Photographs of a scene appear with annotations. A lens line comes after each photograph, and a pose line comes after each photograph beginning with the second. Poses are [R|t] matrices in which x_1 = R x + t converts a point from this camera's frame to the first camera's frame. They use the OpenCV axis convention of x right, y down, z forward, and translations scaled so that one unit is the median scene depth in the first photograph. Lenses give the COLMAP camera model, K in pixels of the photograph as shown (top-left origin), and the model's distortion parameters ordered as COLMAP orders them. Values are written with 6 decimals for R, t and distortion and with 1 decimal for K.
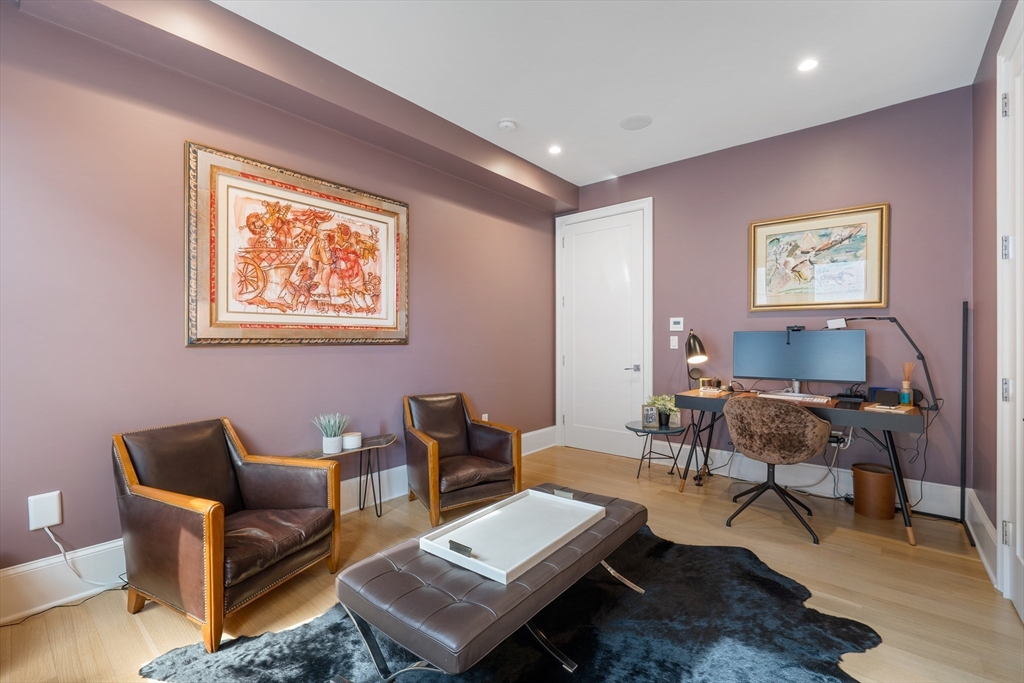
lens RADIAL K [[454.3, 0, 512.2], [0, 454.3, 339.9], [0, 0, 1]] dist [0.000446, 0.000016]
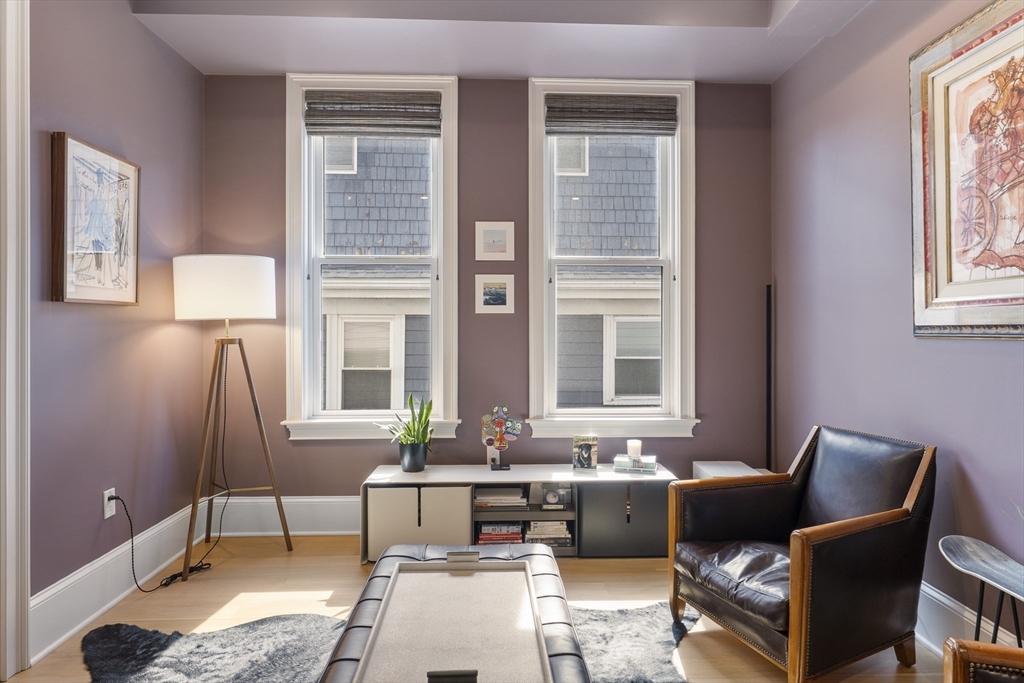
lens RADIAL K [[607.5, 0, 512.7], [0, 607.5, 335.2], [0, 0, 1]] dist [0.000937, 0.000561]
pose [[-0.750006, 0.002142, -0.661427, 0.369634], [-0.004595, 0.999954, 0.008449, 0.005092], [0.661415, 0.009376, -0.749962, 1.175075]]
